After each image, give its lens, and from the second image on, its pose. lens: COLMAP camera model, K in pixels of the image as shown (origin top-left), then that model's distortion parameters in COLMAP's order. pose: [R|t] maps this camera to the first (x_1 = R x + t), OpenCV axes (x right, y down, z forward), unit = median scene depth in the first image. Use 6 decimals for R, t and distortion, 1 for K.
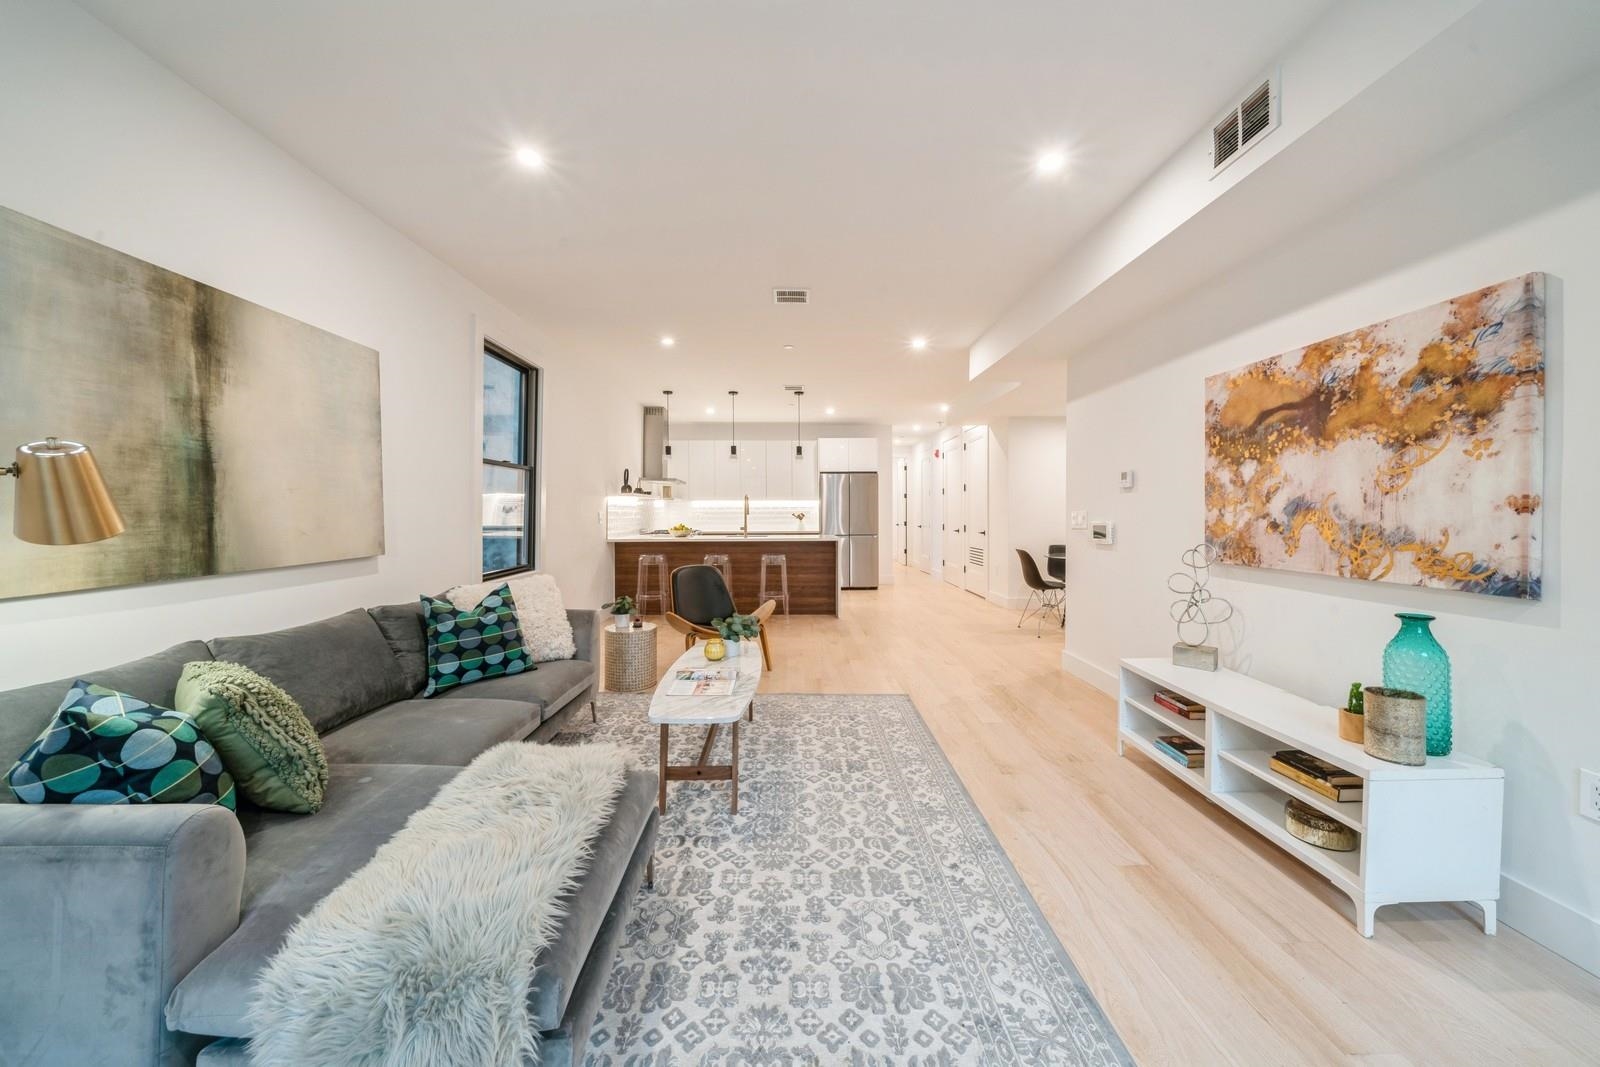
lens RADIAL K [[544.6, 0, 797.8], [0, 544.6, 514.2], [0, 0, 1]] dist [-0.009827, 0.000295]
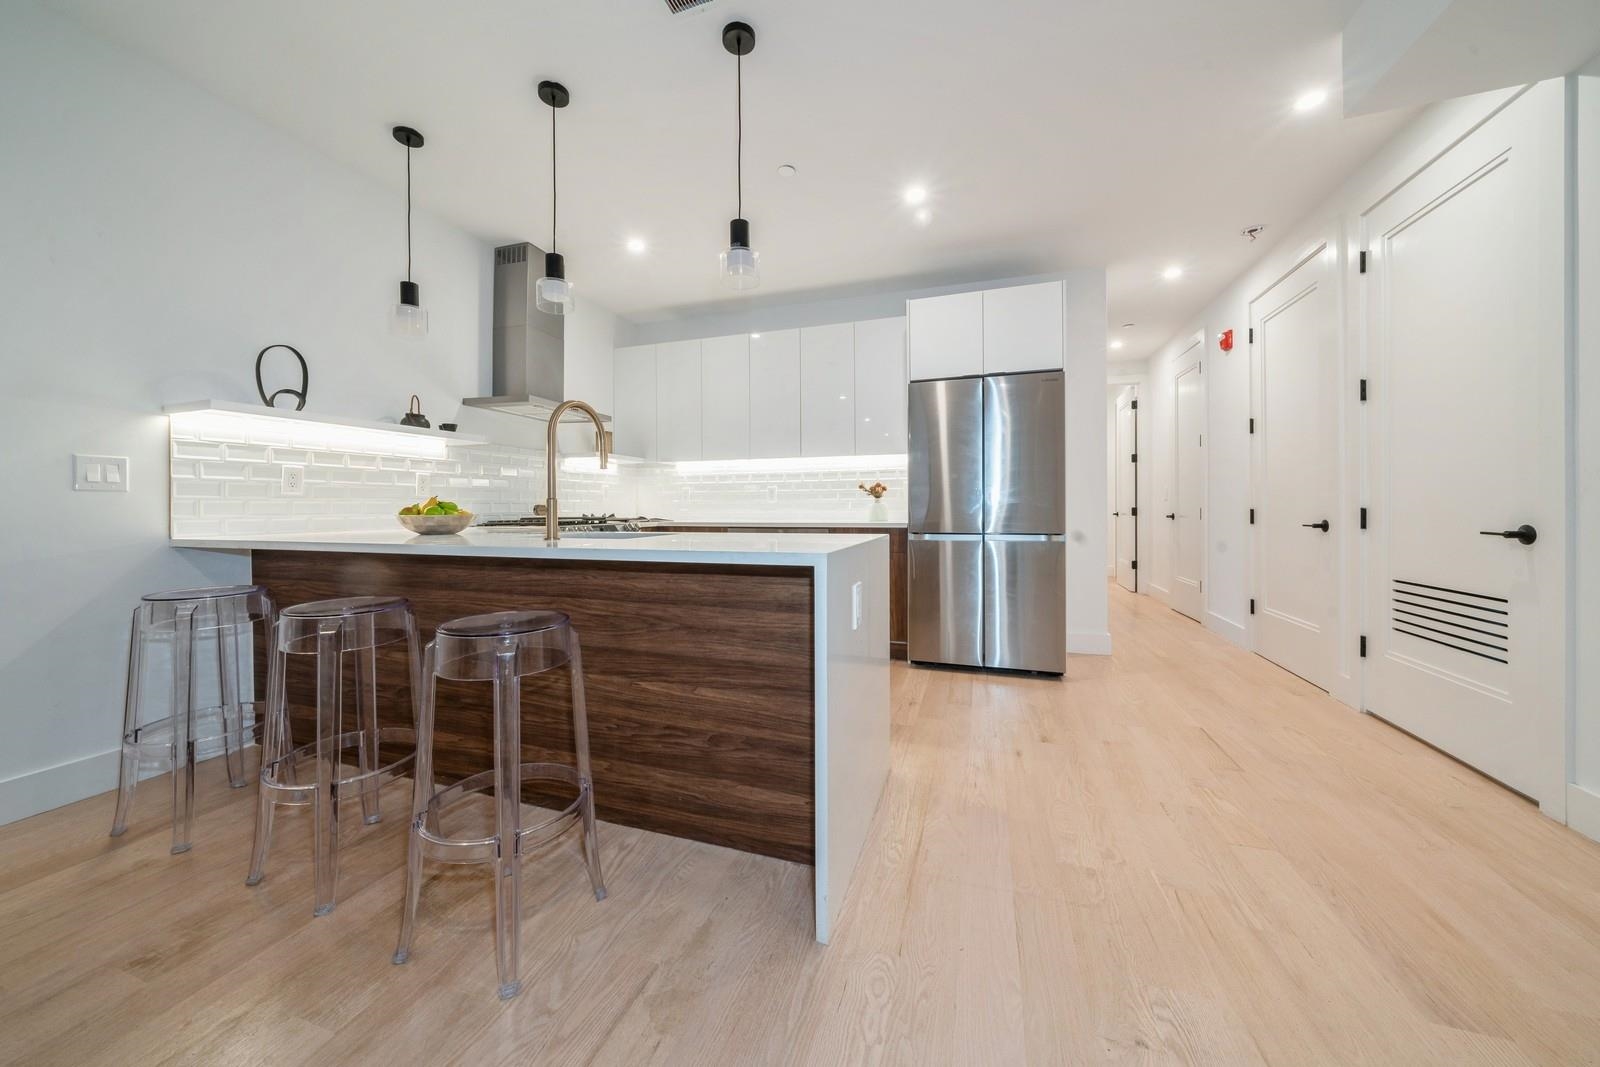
lens RADIAL K [[544.6, 0, 797.8], [0, 544.6, 514.2], [0, 0, 1]] dist [-0.009827, 0.000295]
pose [[0.942488, 0.001403, -0.334238, 0.352256], [0.001858, 0.999954, 0.009435, 0.072632], [0.334236, -0.009513, 0.942441, 2.080590]]
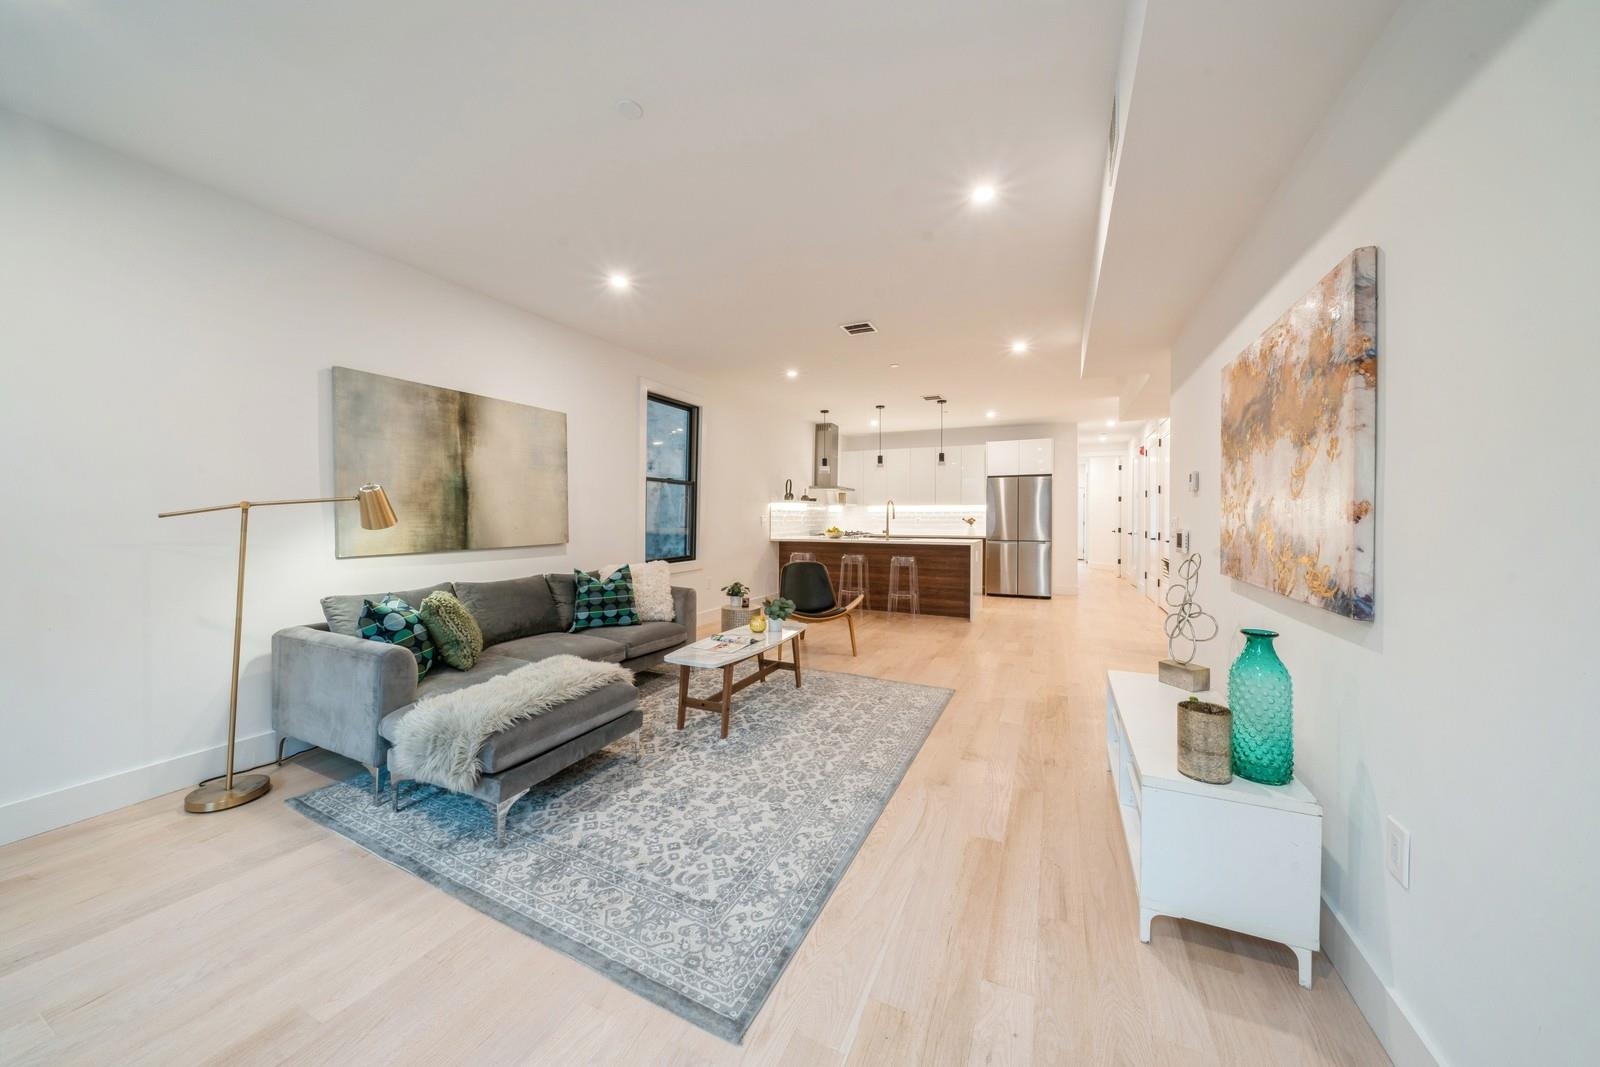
lens RADIAL K [[544.6, 0, 797.8], [0, 544.6, 514.2], [0, 0, 1]] dist [-0.009827, 0.000295]
pose [[0.896629, 0.002096, -0.442778, 0.607389], [-0.005288, 0.999968, -0.005975, -0.002497], [0.442751, 0.007699, 0.896611, -0.131912]]
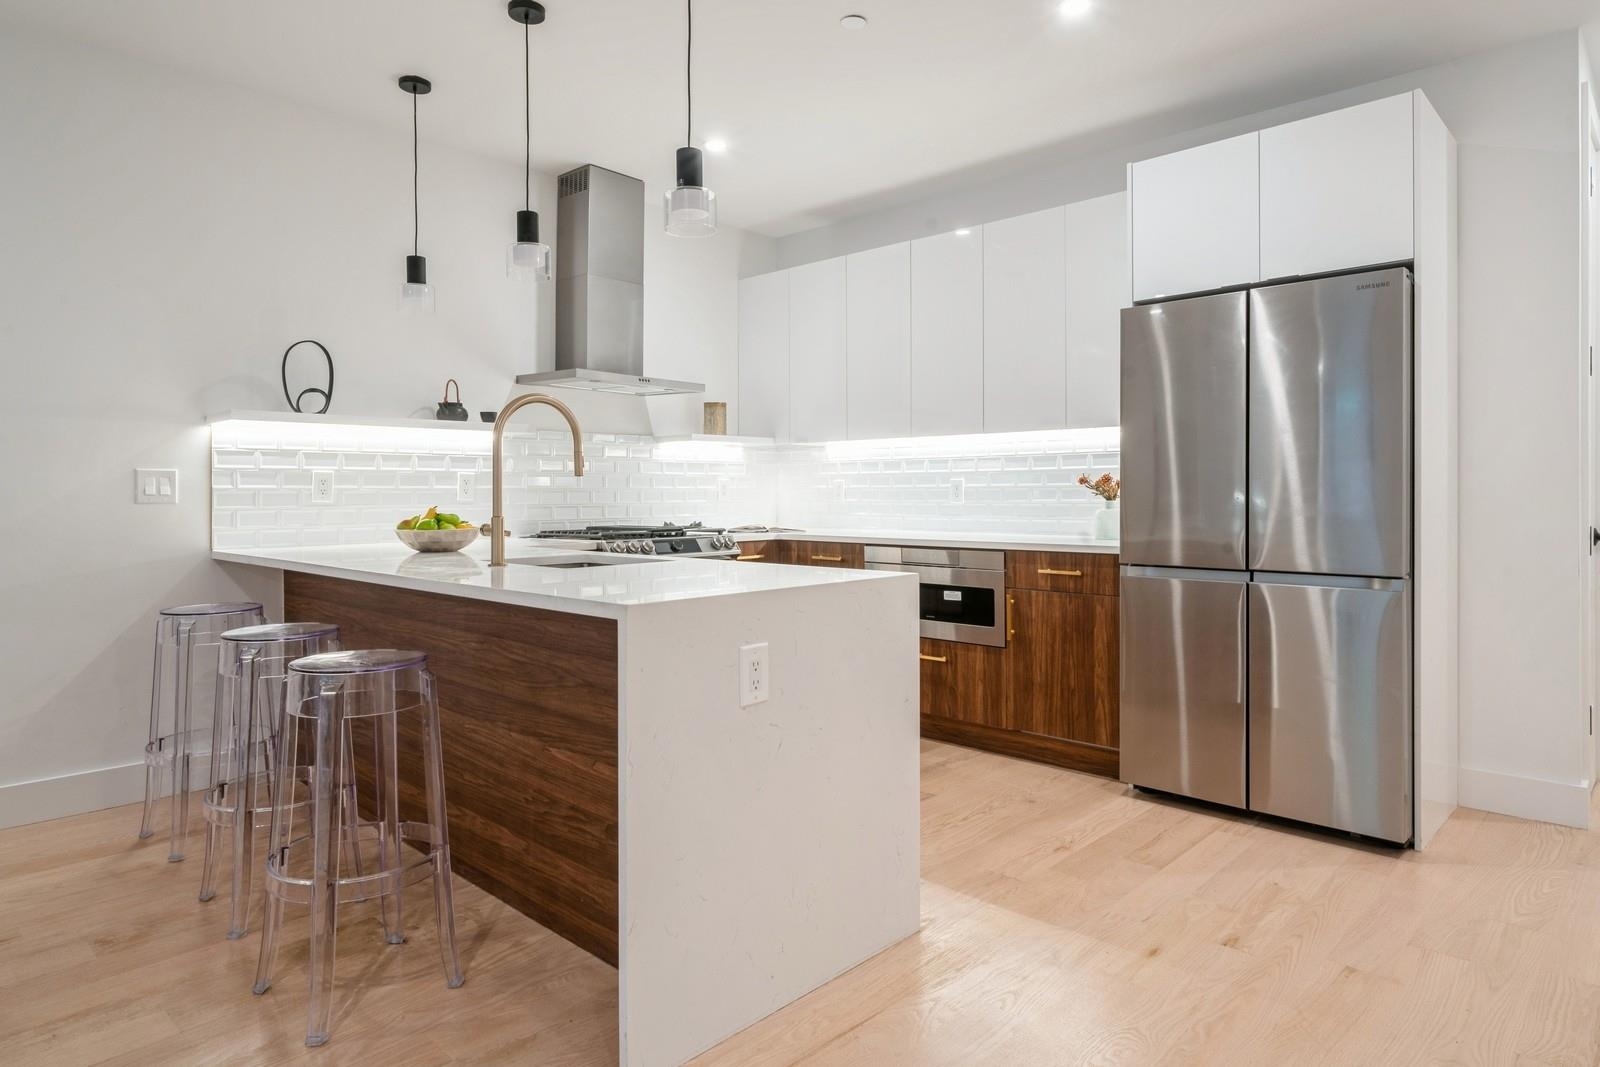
lens RADIAL K [[926.9, 0, 805.3], [0, 926.9, 500.5], [0, 0, 1]] dist [-0.002580, -0.002748]
pose [[0.716994, 0.004344, -0.697065, 0.803715], [-0.000656, 0.999984, 0.005557, 0.030021], [0.697079, -0.003527, 0.716986, 2.165185]]
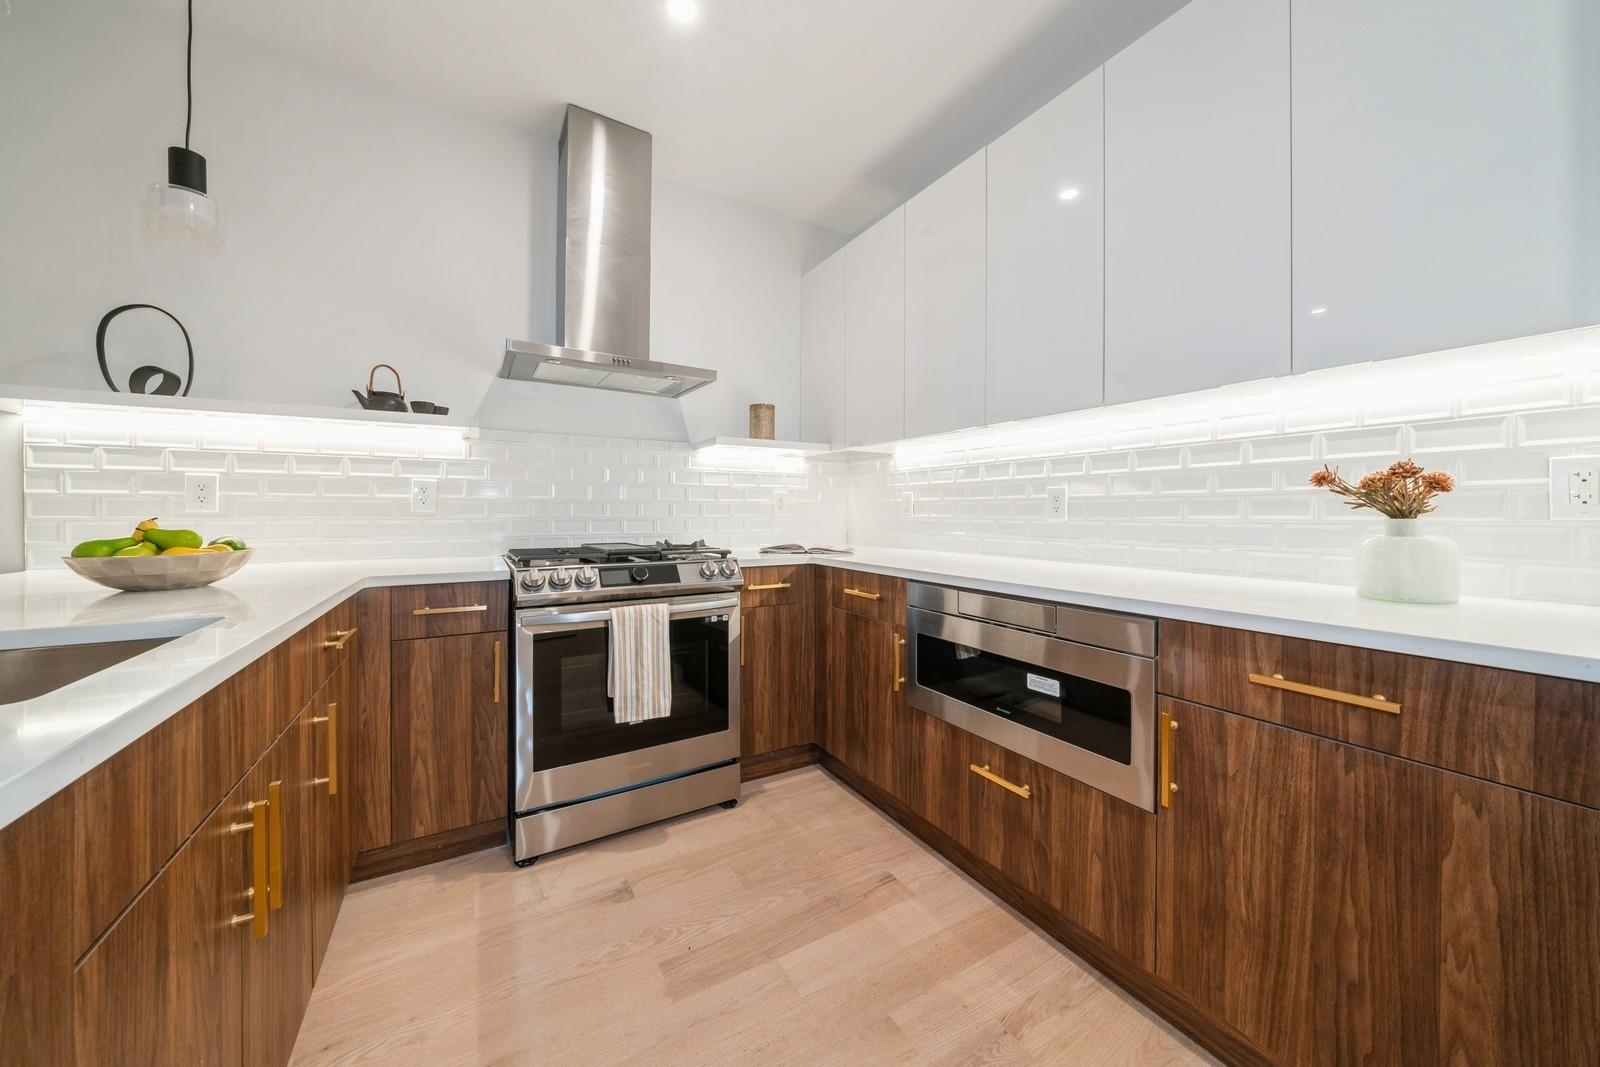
lens RADIAL K [[544.6, 0, 797.8], [0, 544.6, 514.2], [0, 0, 1]] dist [-0.009827, 0.000295]
pose [[0.485697, 0.005512, -0.874110, 0.171114], [-0.007115, 0.999972, 0.002352, 0.037875], [0.874099, 0.005077, 0.485722, 3.088877]]
